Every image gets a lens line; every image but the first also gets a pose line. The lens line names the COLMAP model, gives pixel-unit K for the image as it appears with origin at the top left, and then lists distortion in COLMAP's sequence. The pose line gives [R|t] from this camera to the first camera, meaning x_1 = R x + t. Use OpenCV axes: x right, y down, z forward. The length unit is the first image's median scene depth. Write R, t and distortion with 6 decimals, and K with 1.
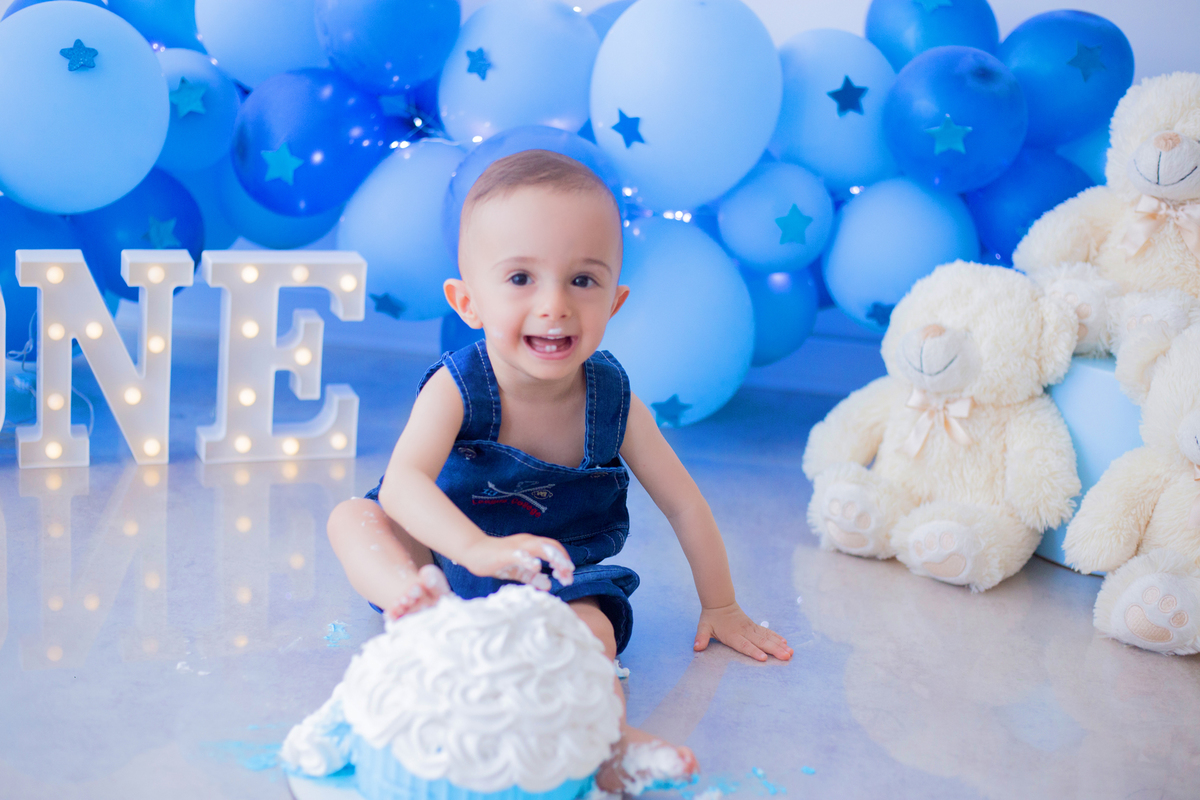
lens RADIAL K [[1782.0, 0, 622.0], [0, 1782.0, 429.0], [0, 0, 1]] dist [-0.126775, 0.000000]
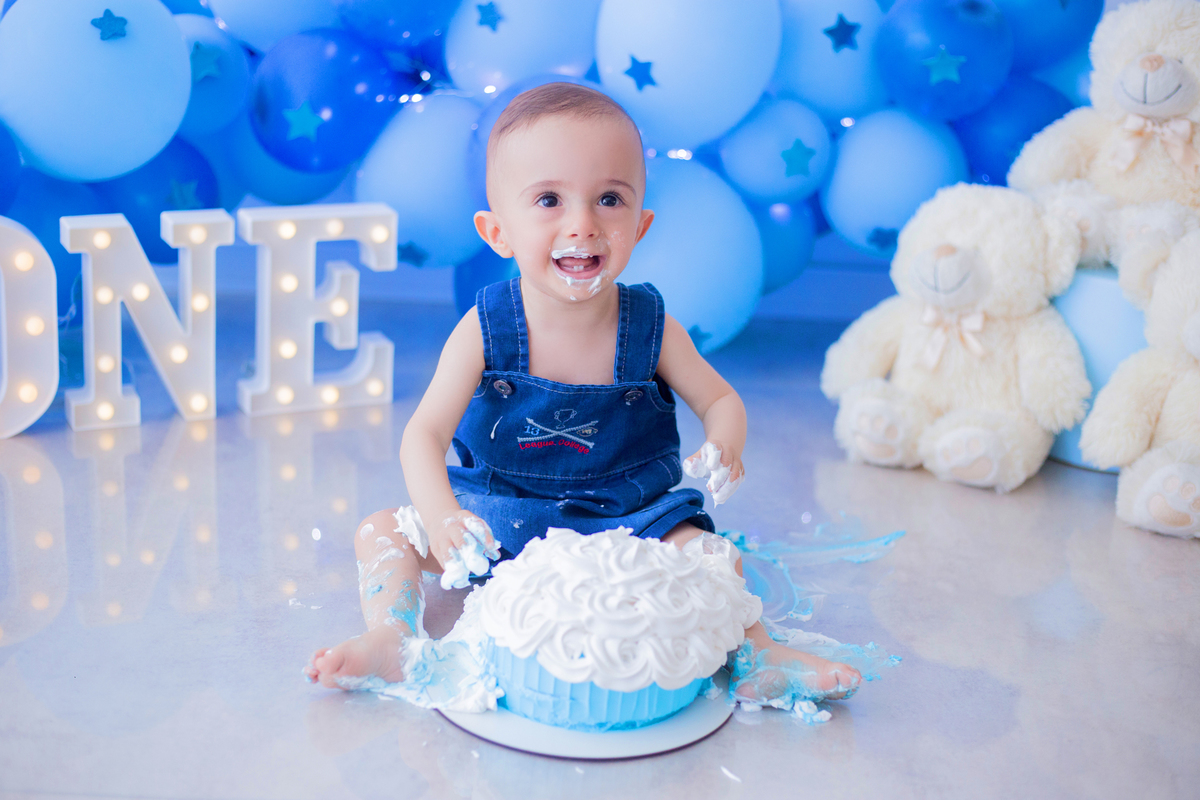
lens RADIAL K [[1782.0, 0, 607.3], [0, 1782.0, 437.4], [0, 0, 1]] dist [-0.126775, 0.000000]
pose [[0.996491, -0.057630, 0.060697, -0.093946], [0.055600, 0.997853, 0.034617, 0.008043], [-0.062561, -0.031121, 0.997556, -0.047285]]
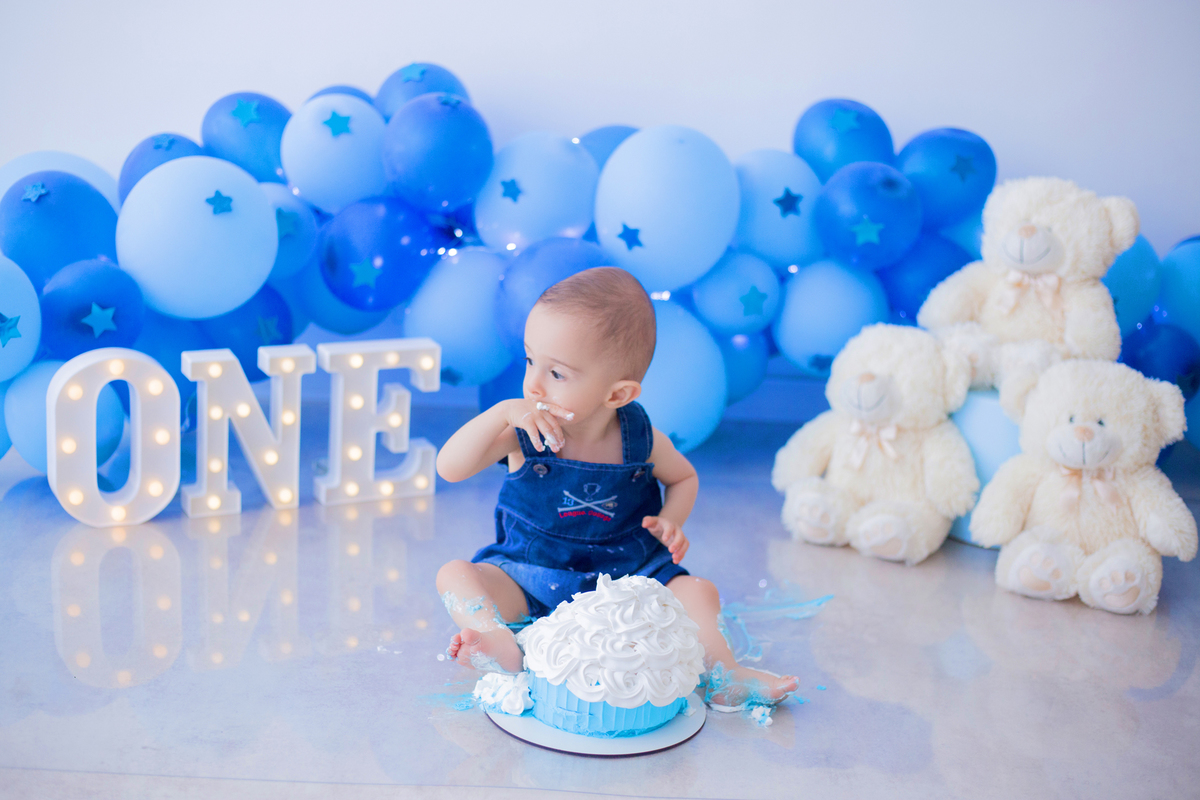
lens RADIAL K [[1782.0, 0, 611.6], [0, 1782.0, 455.1], [0, 0, 1]] dist [-0.126775, 0.000000]
pose [[0.995035, -0.056648, 0.081831, -0.132991], [0.055911, 0.998372, 0.011279, -0.021253], [-0.082337, -0.006647, 0.996582, -0.344778]]
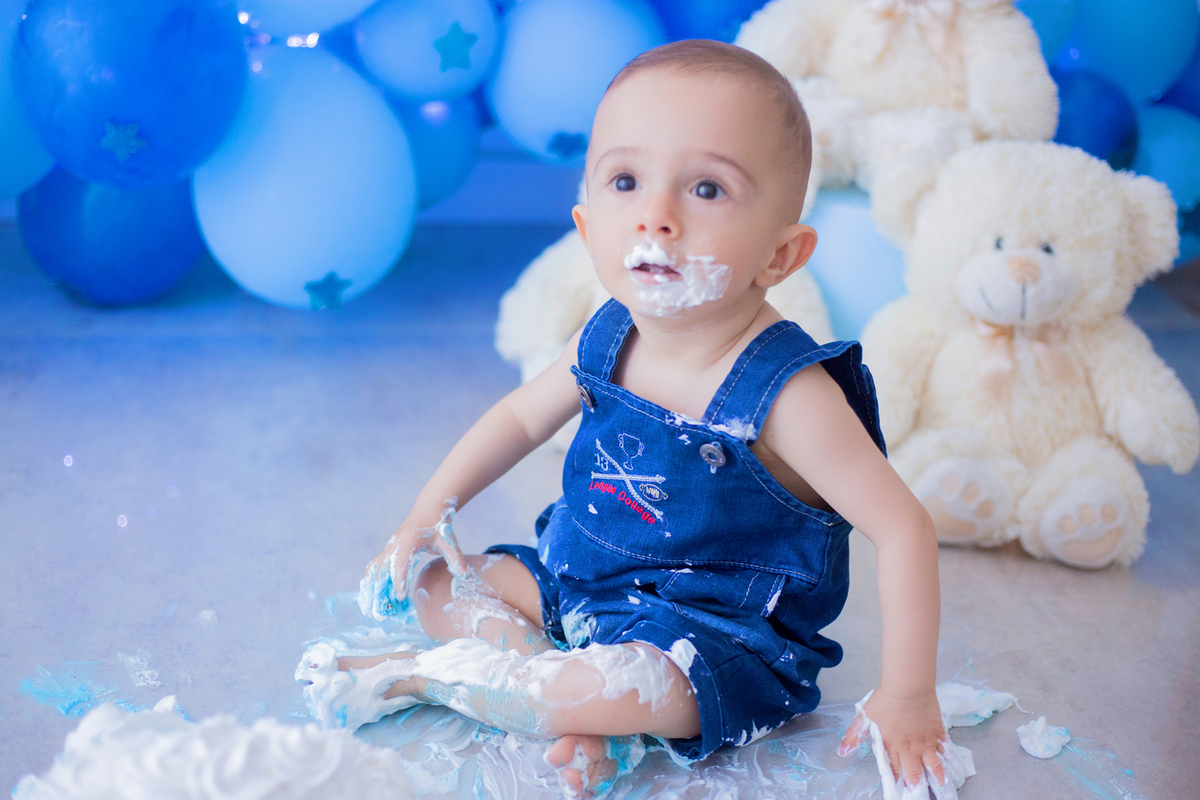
lens RADIAL K [[1717.6, 0, 589.5], [0, 1717.6, 416.3], [0, 0, 1]] dist [-0.104761, 0.000000]
pose [[0.965901, -0.118017, 0.230452, -0.046751], [0.080882, 0.983066, 0.164437, -0.076130], [-0.245956, -0.140191, 0.959089, 0.222194]]
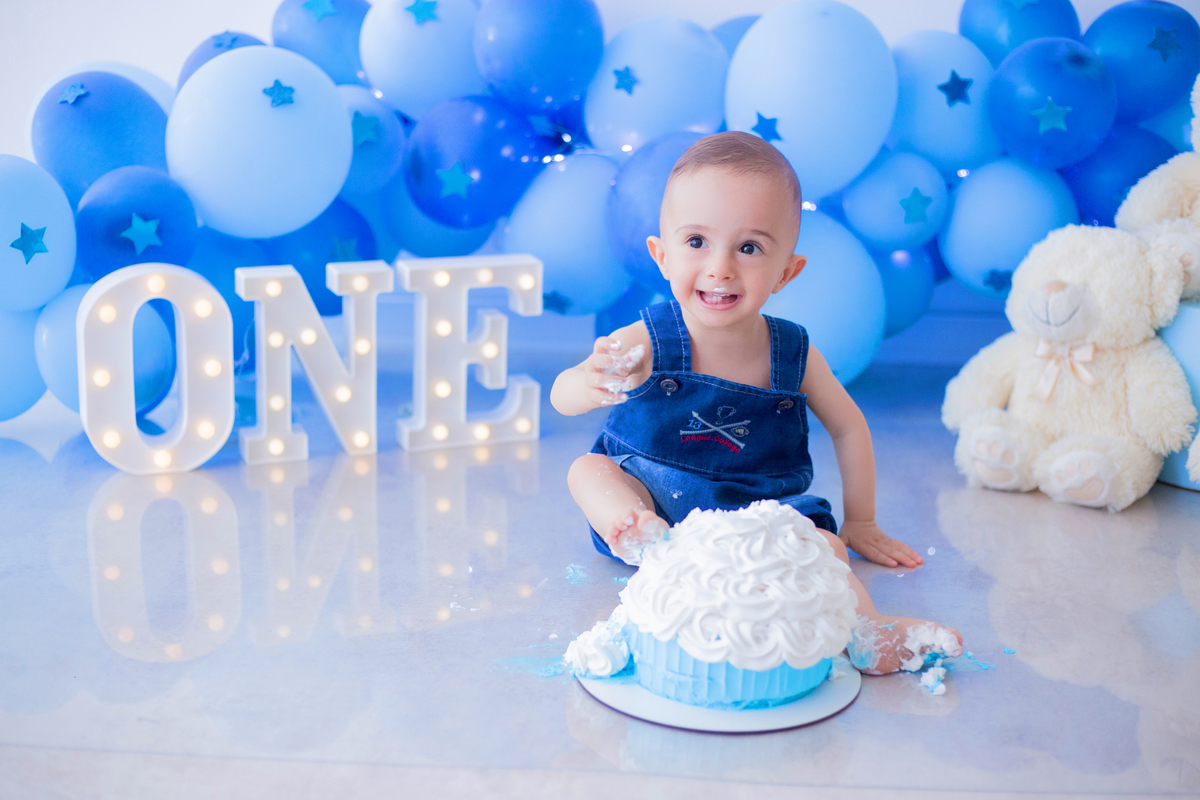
lens RADIAL K [[1782.0, 0, 603.9], [0, 1782.0, 446.7], [0, 0, 1]] dist [-0.126775, 0.000000]
pose [[0.997669, -0.066810, -0.013867, -0.099553], [0.066593, 0.997659, -0.015576, 0.043358], [0.014876, 0.014617, 0.999783, -0.123206]]
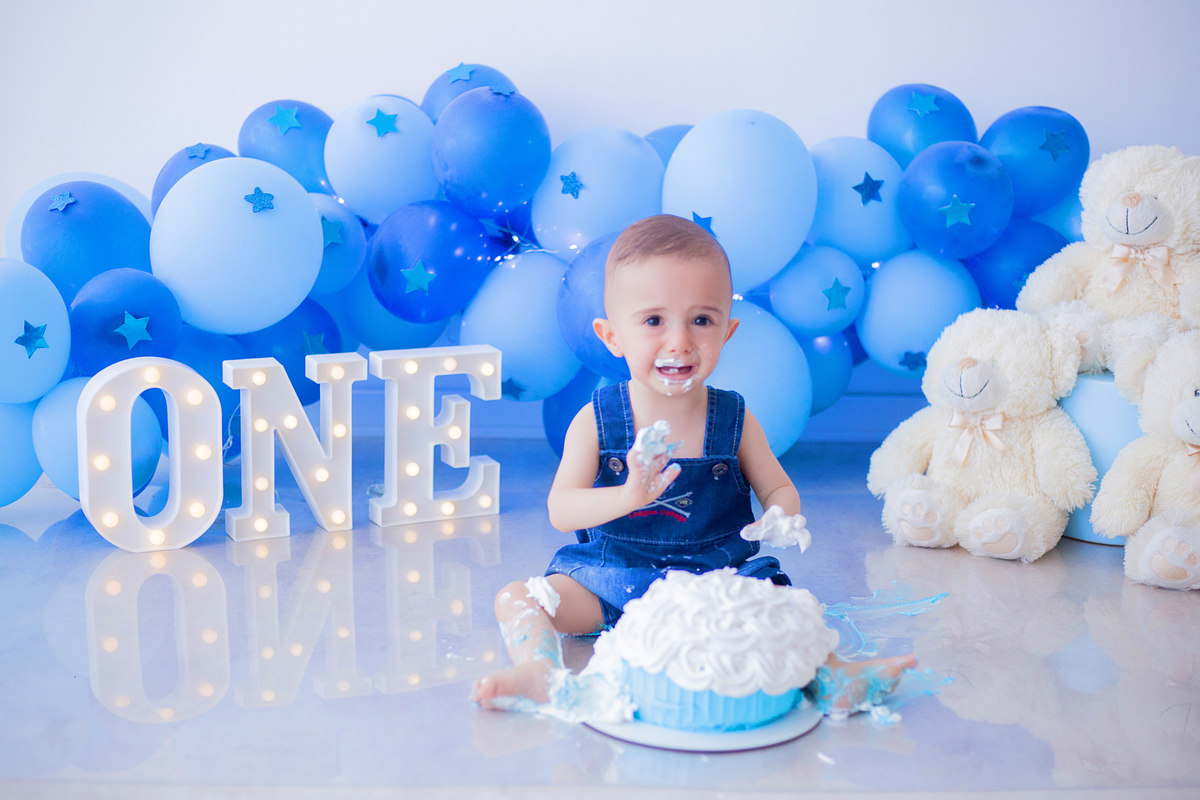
lens RADIAL K [[1782.0, 0, 601.8], [0, 1782.0, 445.8], [0, 0, 1]] dist [-0.126775, 0.000000]
pose [[0.994319, -0.087990, 0.059895, -0.158047], [0.092108, 0.993294, -0.069876, 0.064783], [-0.053345, 0.074996, 0.995756, -0.228050]]
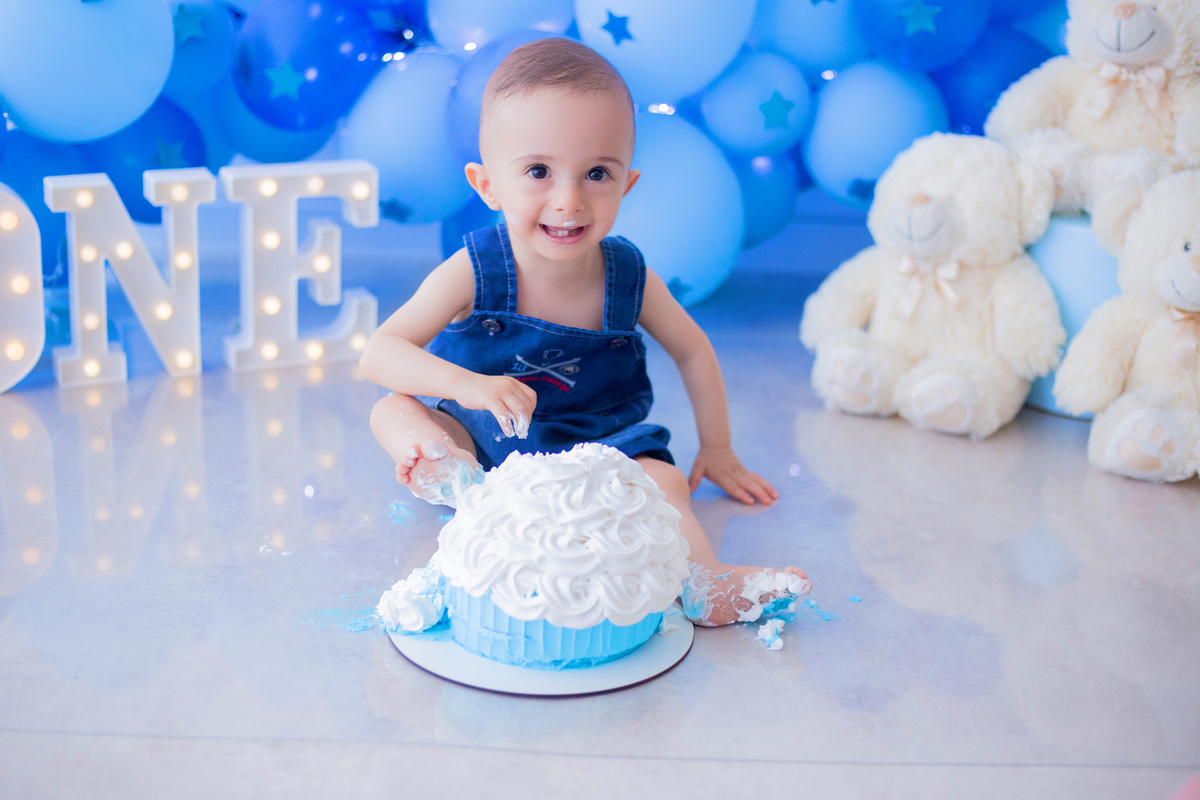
lens RADIAL K [[1782.0, 0, 613.3], [0, 1782.0, 442.2], [0, 0, 1]] dist [-0.126775, 0.000000]
pose [[0.996820, -0.067928, 0.041673, -0.060681], [0.065718, 0.996468, 0.052278, 0.021565], [-0.045077, -0.049374, 0.997763, -0.060866]]
